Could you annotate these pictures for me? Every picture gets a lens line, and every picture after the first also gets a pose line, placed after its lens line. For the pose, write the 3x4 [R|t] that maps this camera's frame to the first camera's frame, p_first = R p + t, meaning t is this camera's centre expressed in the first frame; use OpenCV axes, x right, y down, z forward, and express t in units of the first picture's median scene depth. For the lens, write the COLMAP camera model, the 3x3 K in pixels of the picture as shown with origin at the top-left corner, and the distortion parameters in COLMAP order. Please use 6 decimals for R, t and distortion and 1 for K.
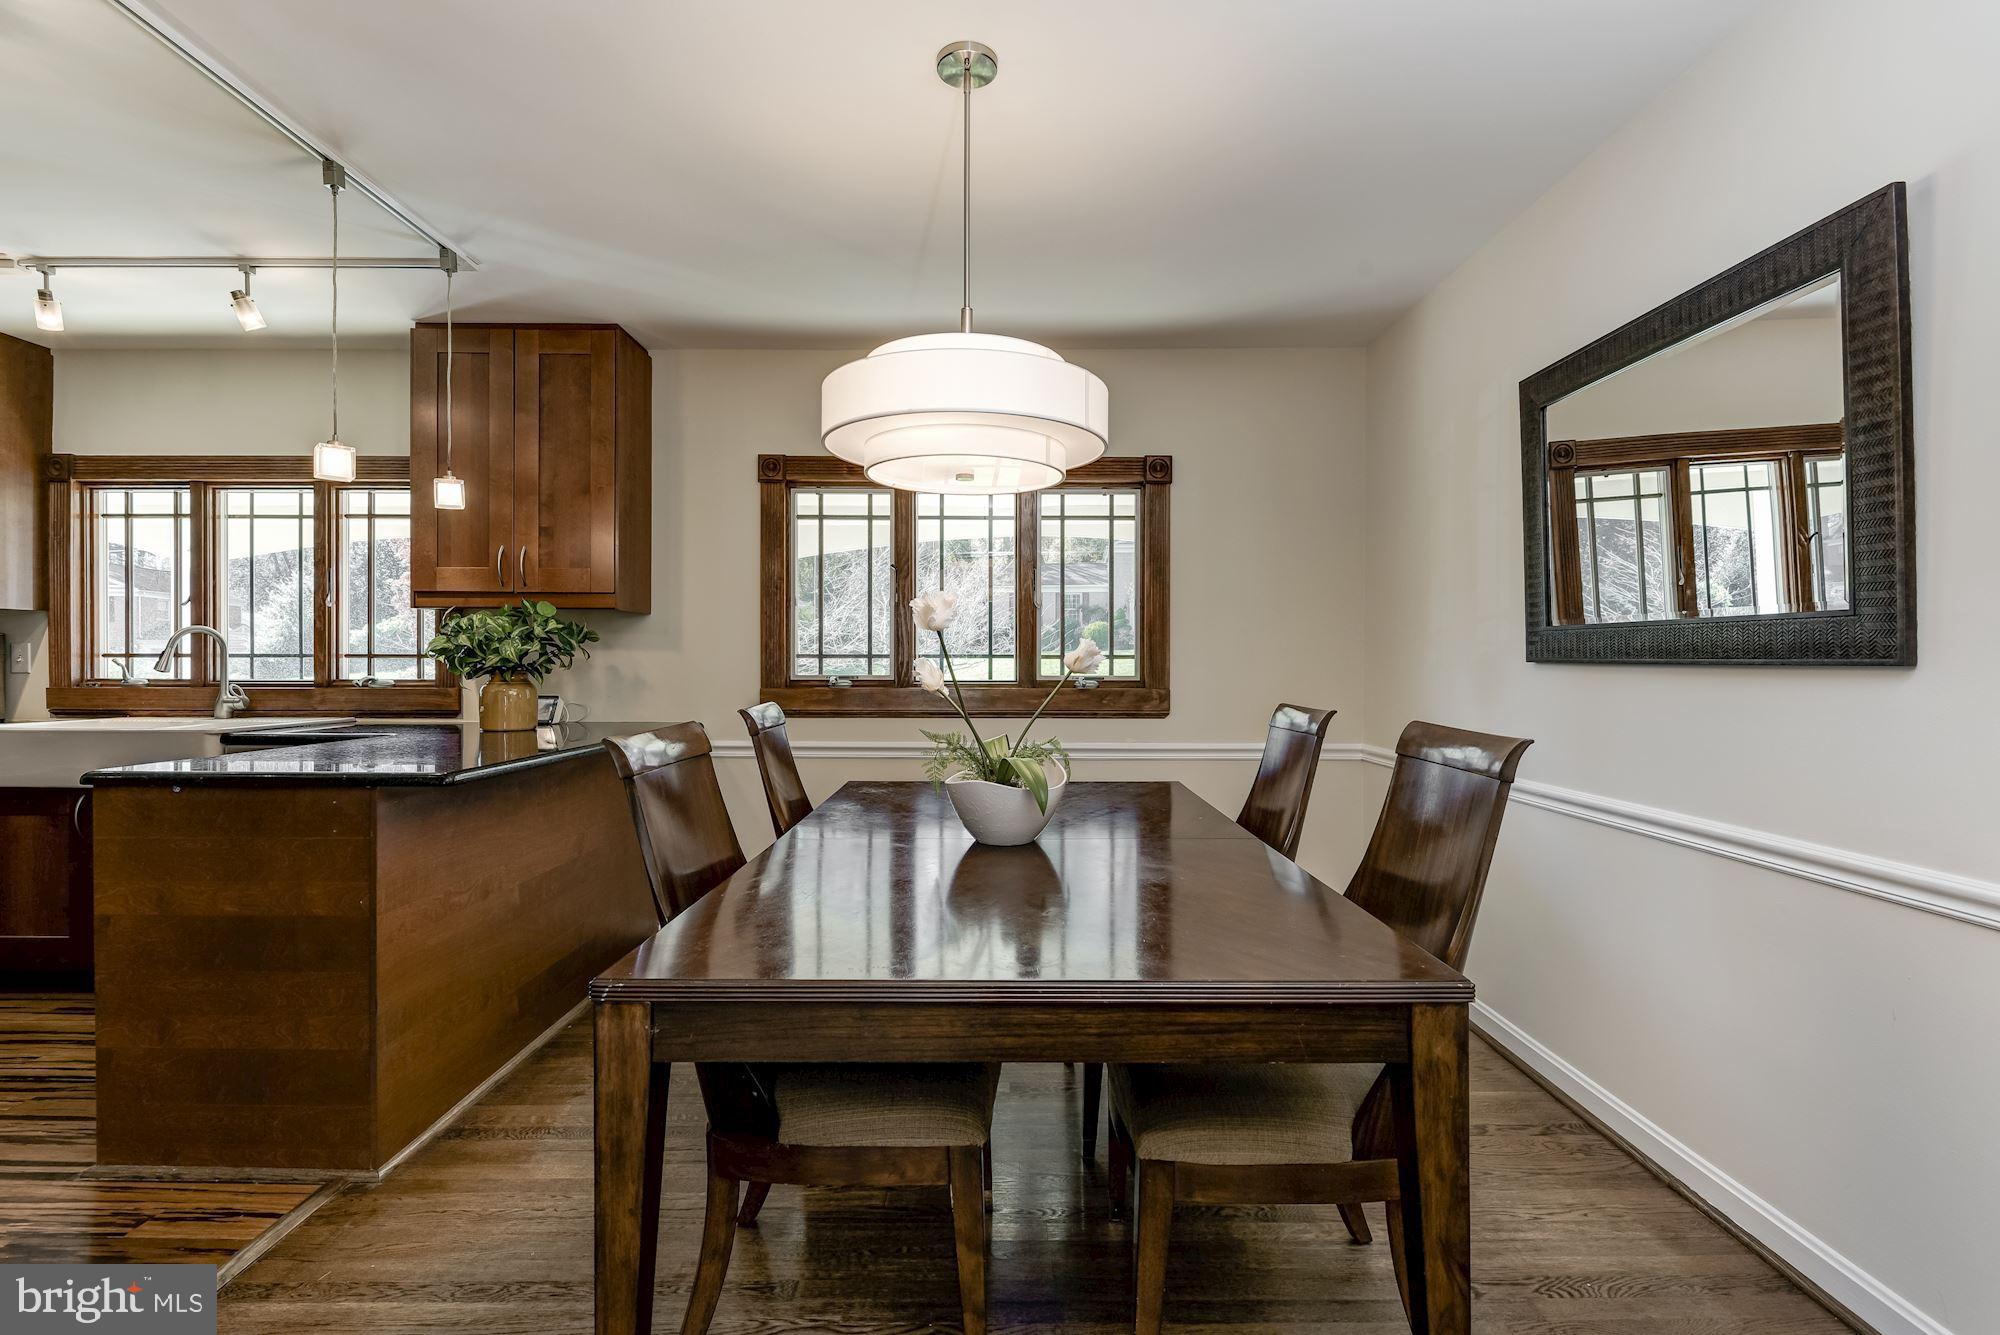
lens RADIAL K [[936.6, 0, 1007.2], [0, 936.6, 670.9], [0, 0, 1]] dist [0.000997, -0.005066]
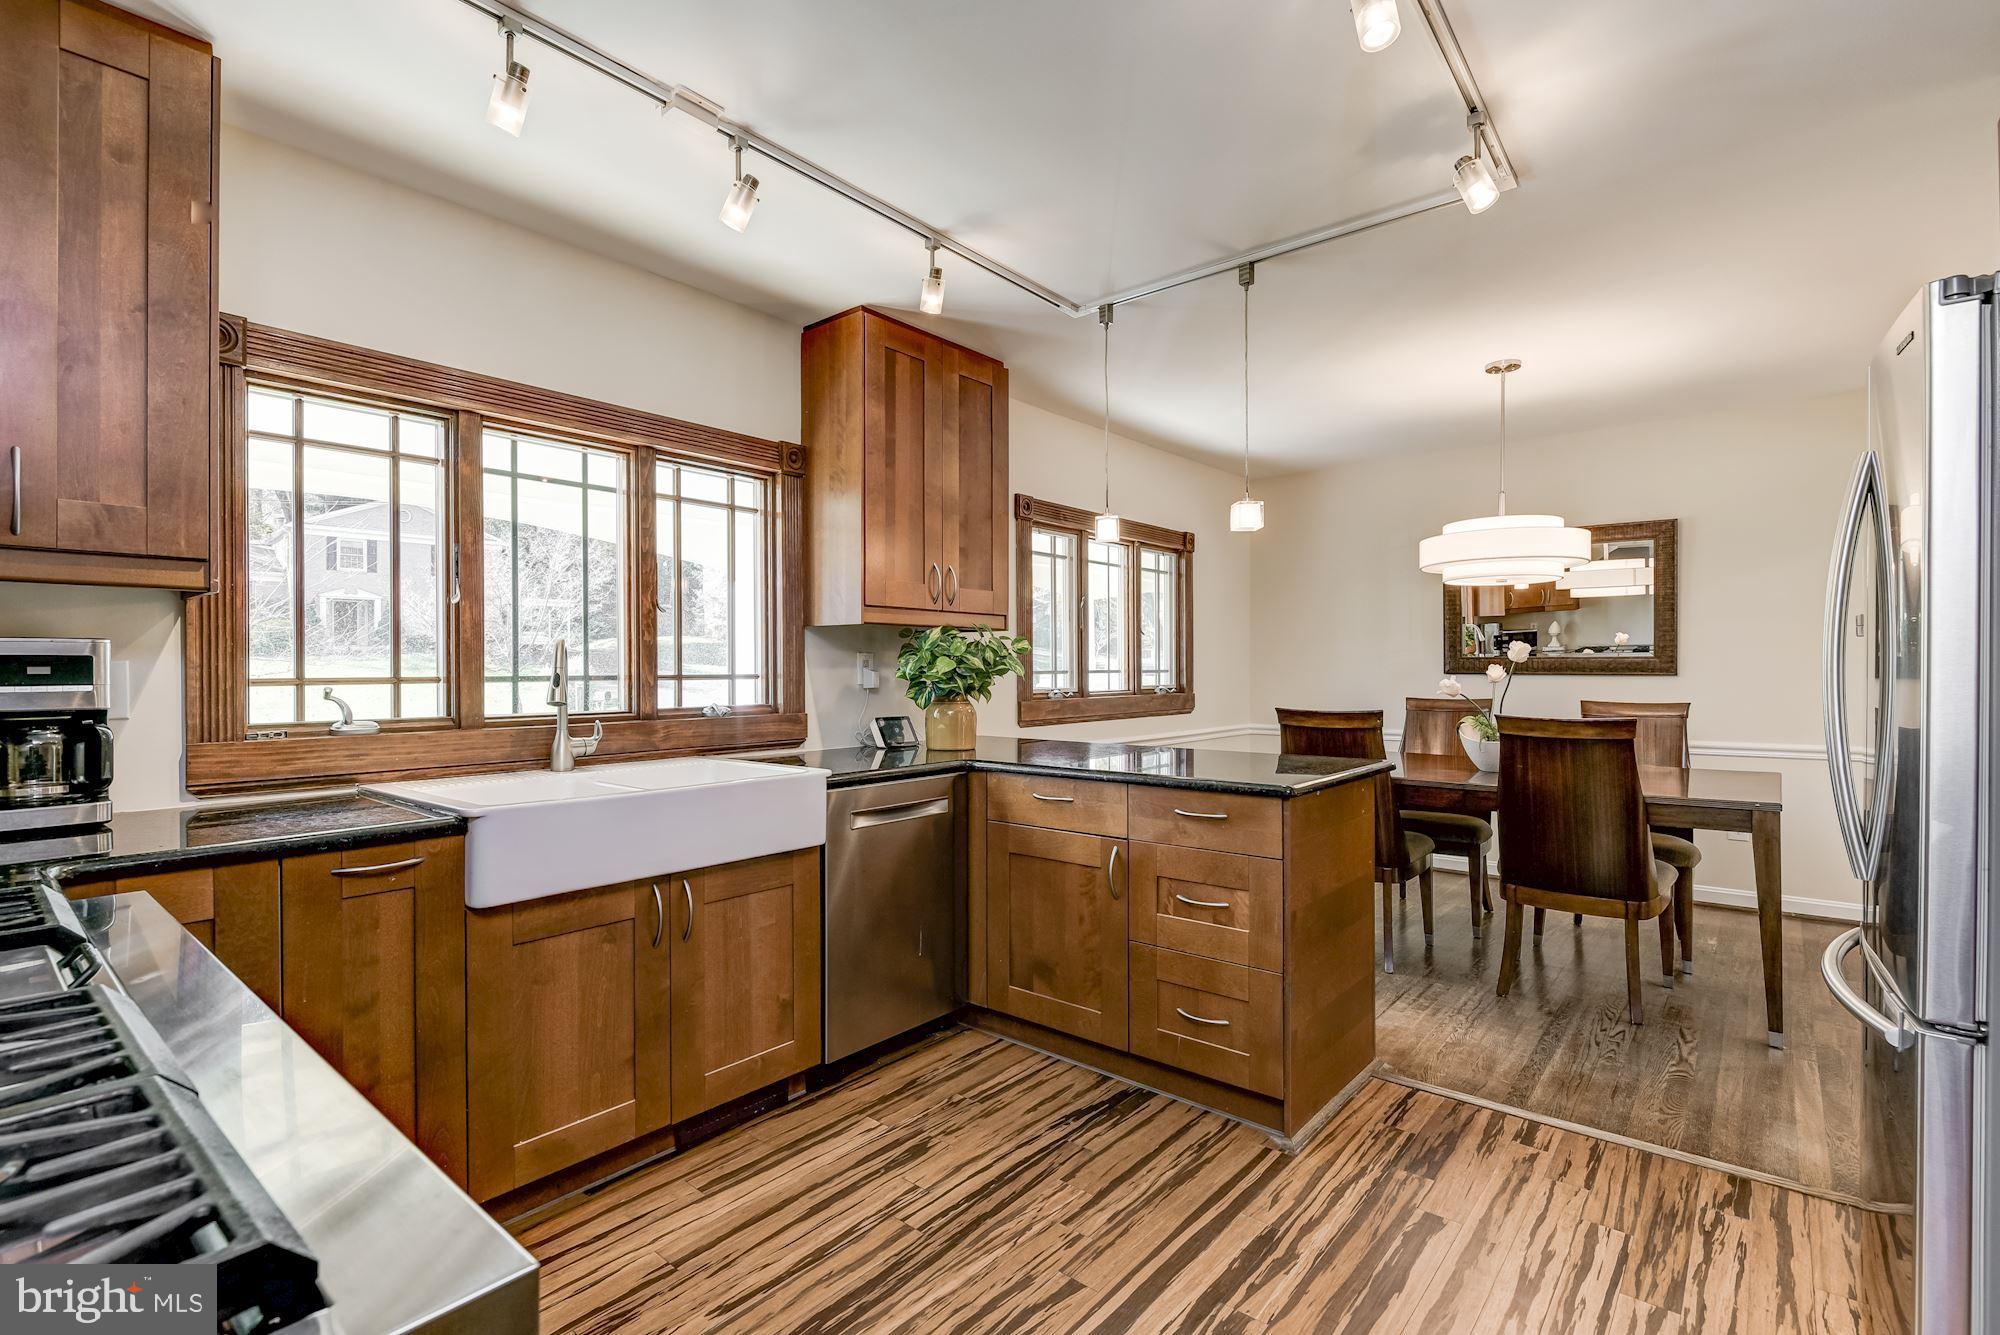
lens RADIAL K [[934.9, 0, 998.0], [0, 934.9, 671.3], [0, 0, 1]] dist [-0.003535, -0.000675]
pose [[0.636438, -0.006797, 0.771298, -1.169334], [0.007662, 0.999968, 0.002490, -0.021616], [-0.771290, 0.004324, 0.636470, 0.312427]]
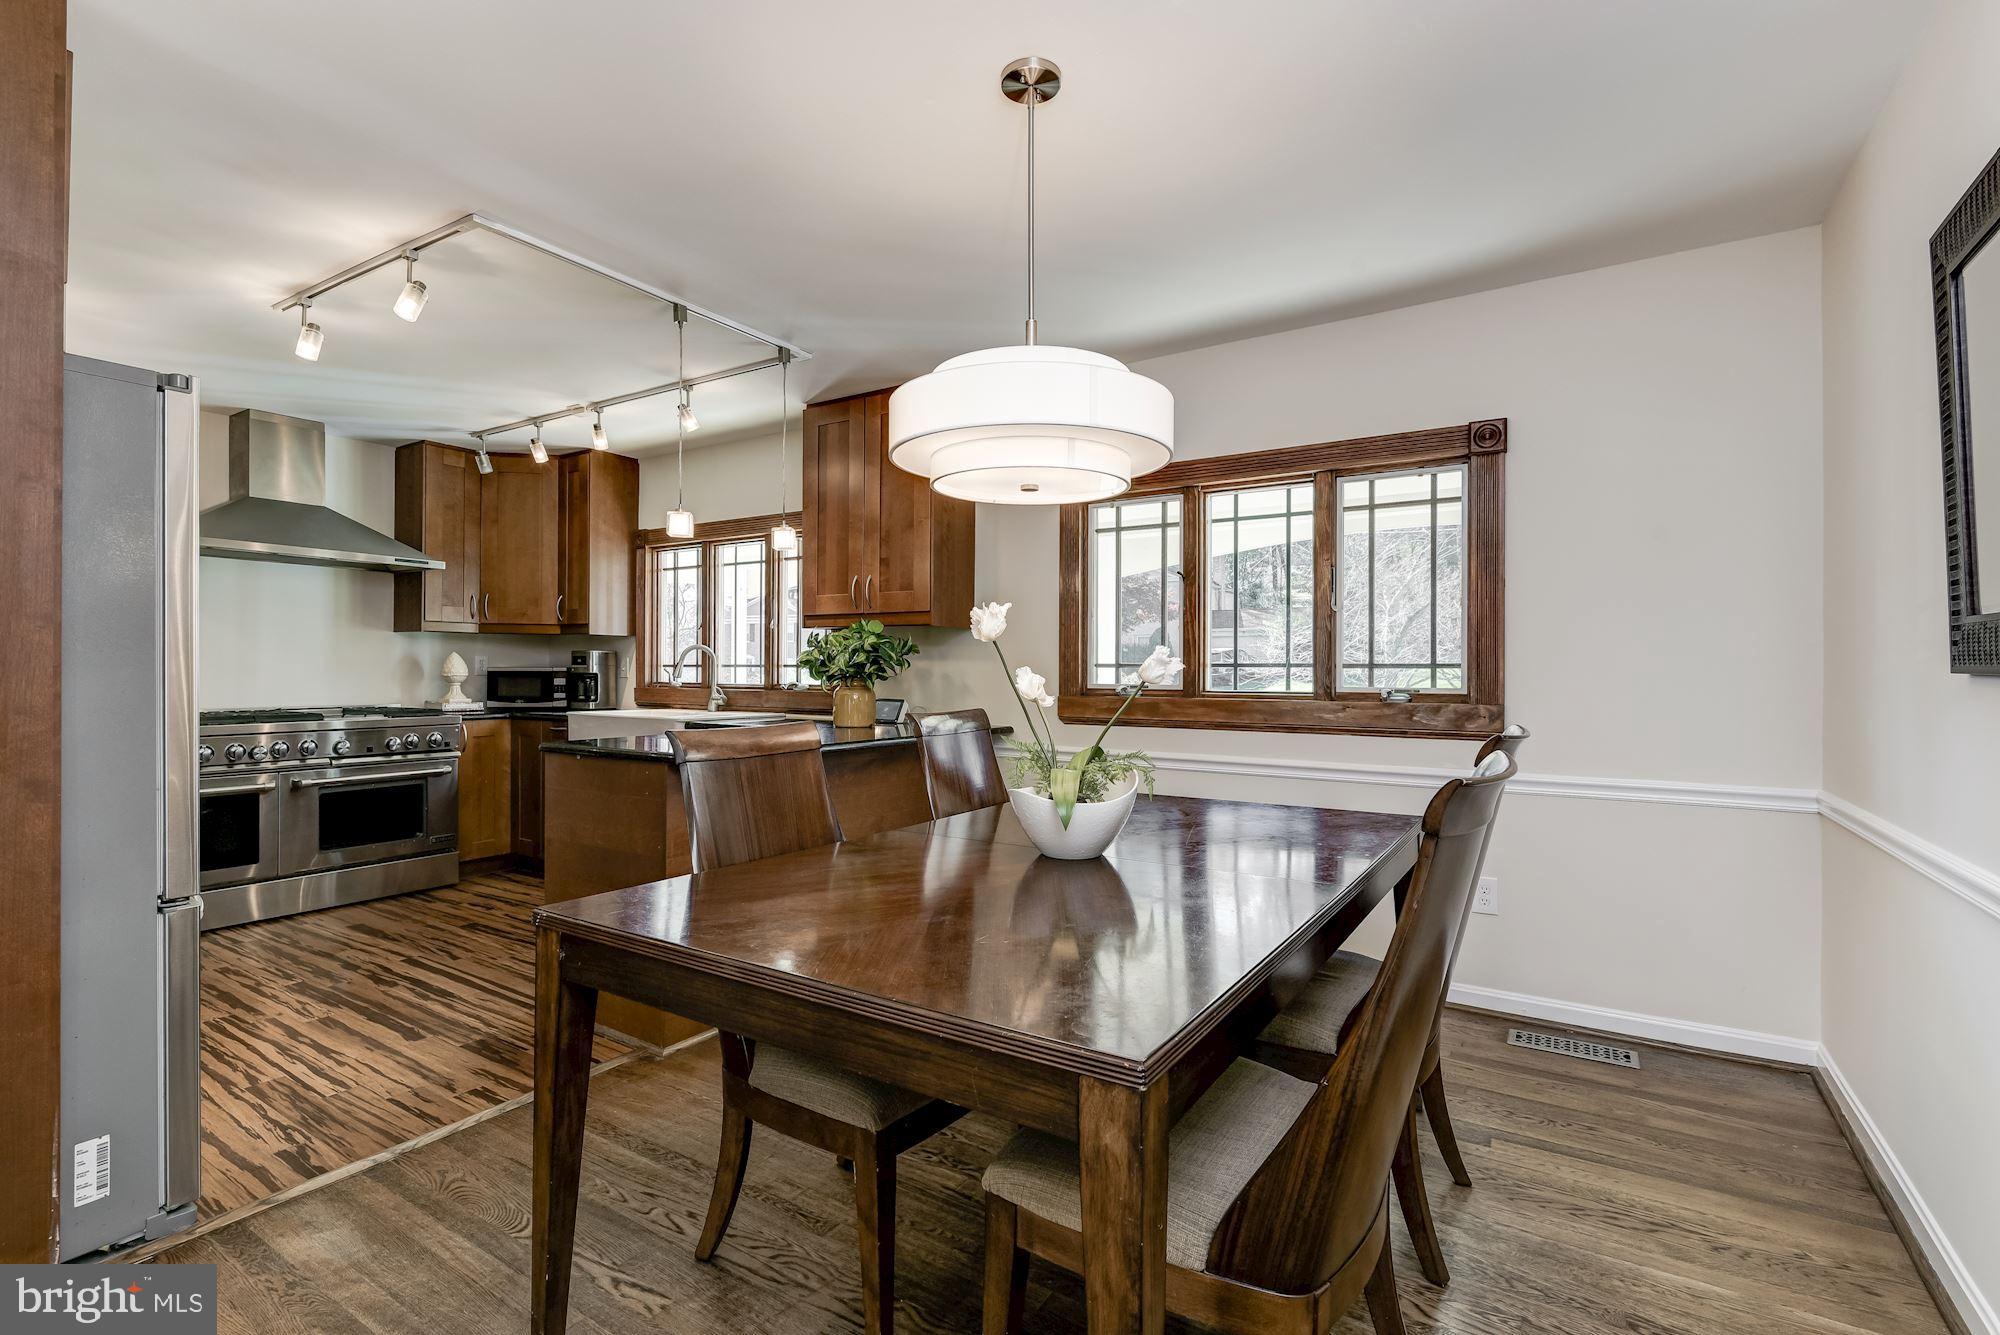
lens RADIAL K [[933.6, 0, 969.3], [0, 933.6, 667.2], [0, 0, 1]] dist [-0.001472, -0.000841]
pose [[0.828093, -0.000872, -0.560590, 0.248447], [-0.006806, 0.999909, -0.011608, -0.001131], [0.560549, 0.013428, 0.828012, 0.071445]]
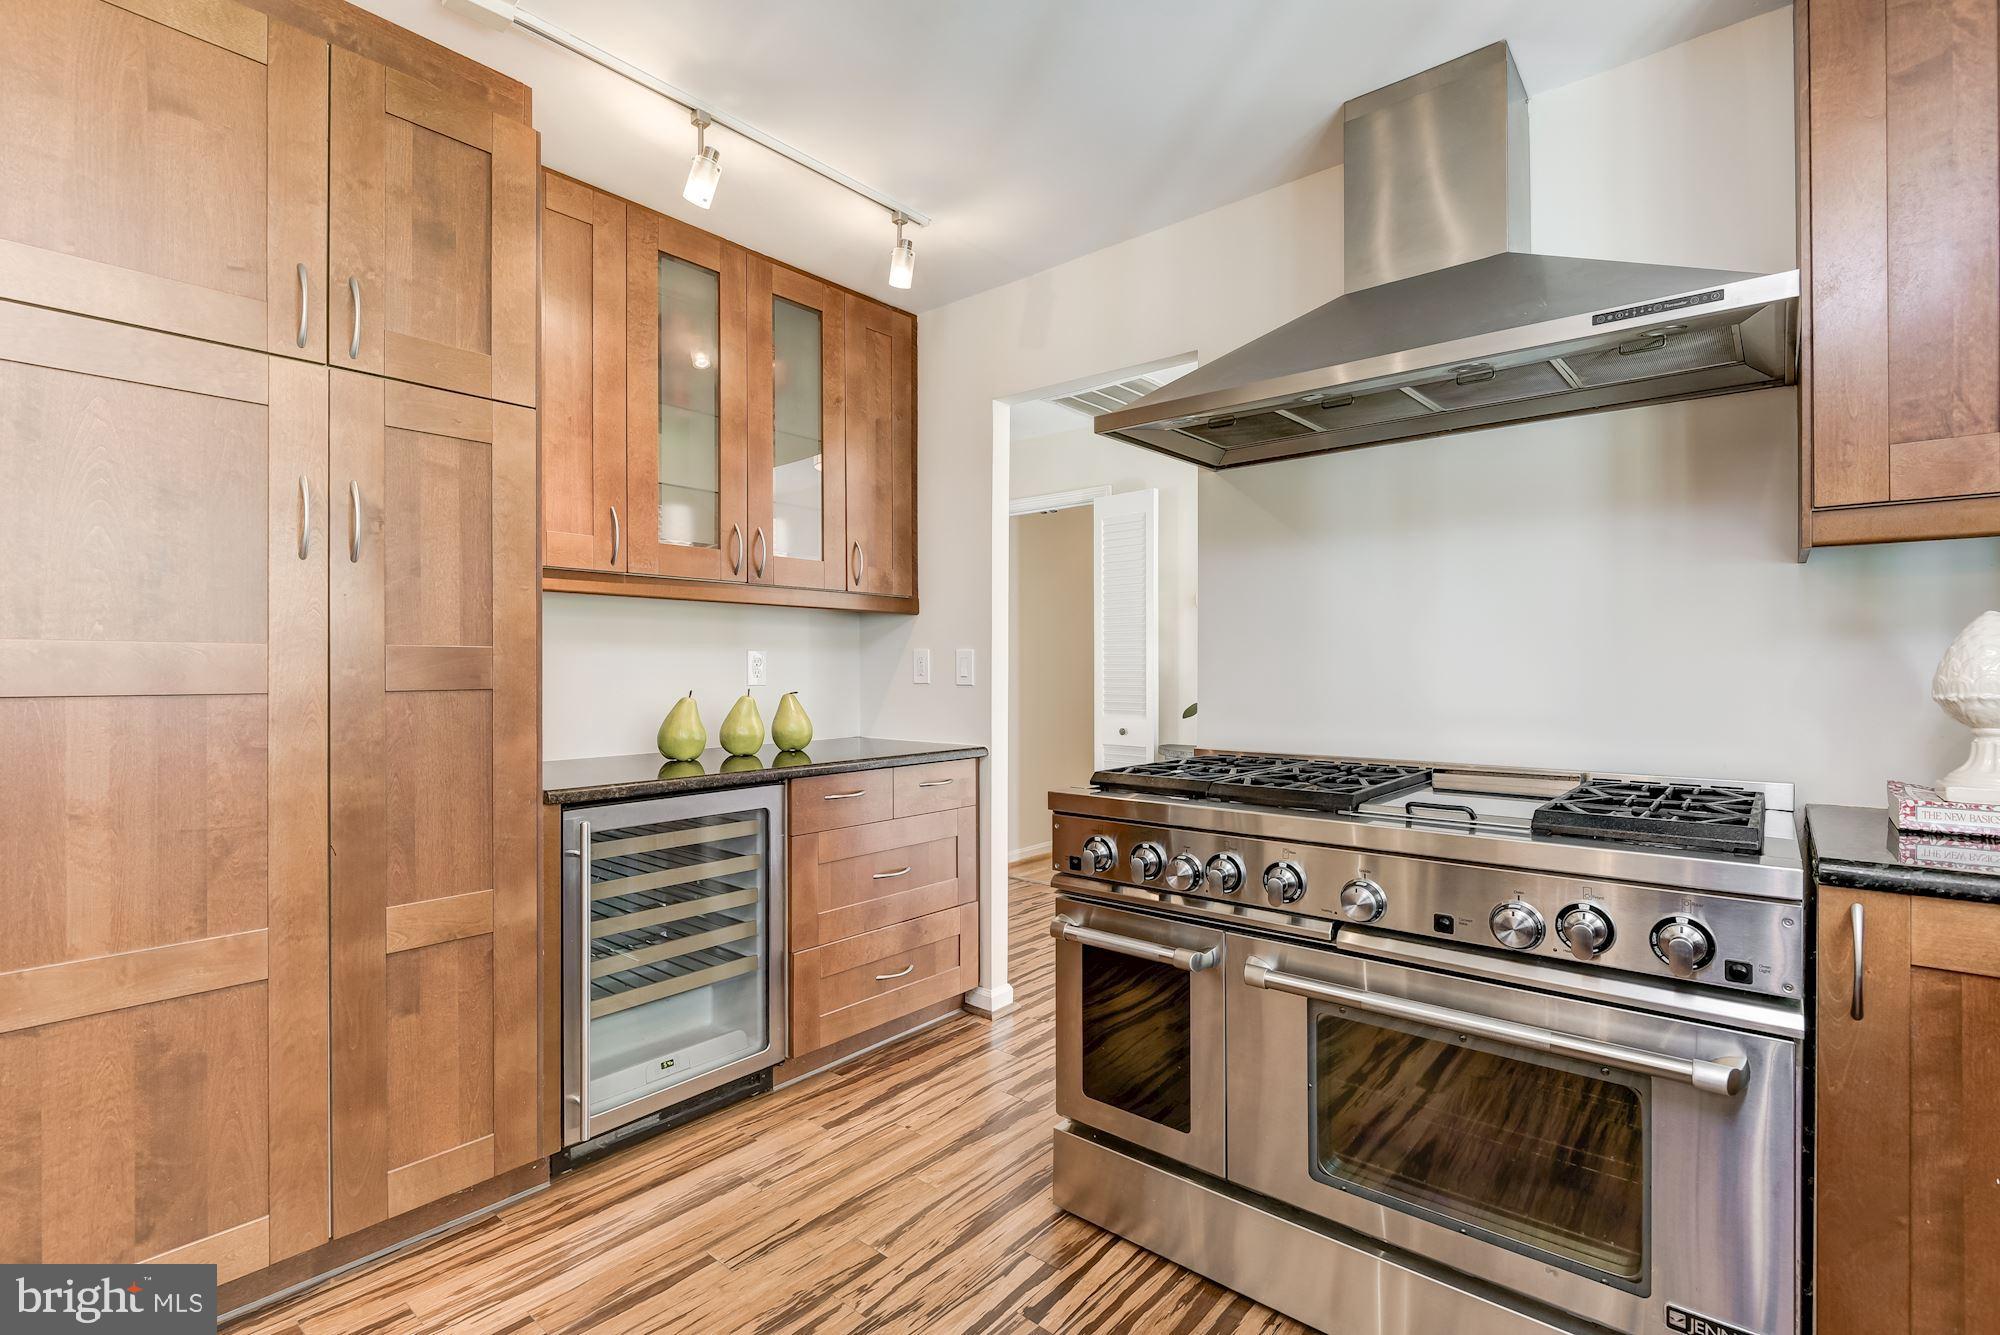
lens RADIAL K [[933.6, 0, 969.3], [0, 933.6, 667.2], [0, 0, 1]] dist [-0.001472, -0.000841]
pose [[-0.662589, -0.000755, -0.748983, -0.667653], [-0.006630, 0.999966, 0.004857, -0.011912], [0.748954, 0.008183, -0.662572, 0.758002]]
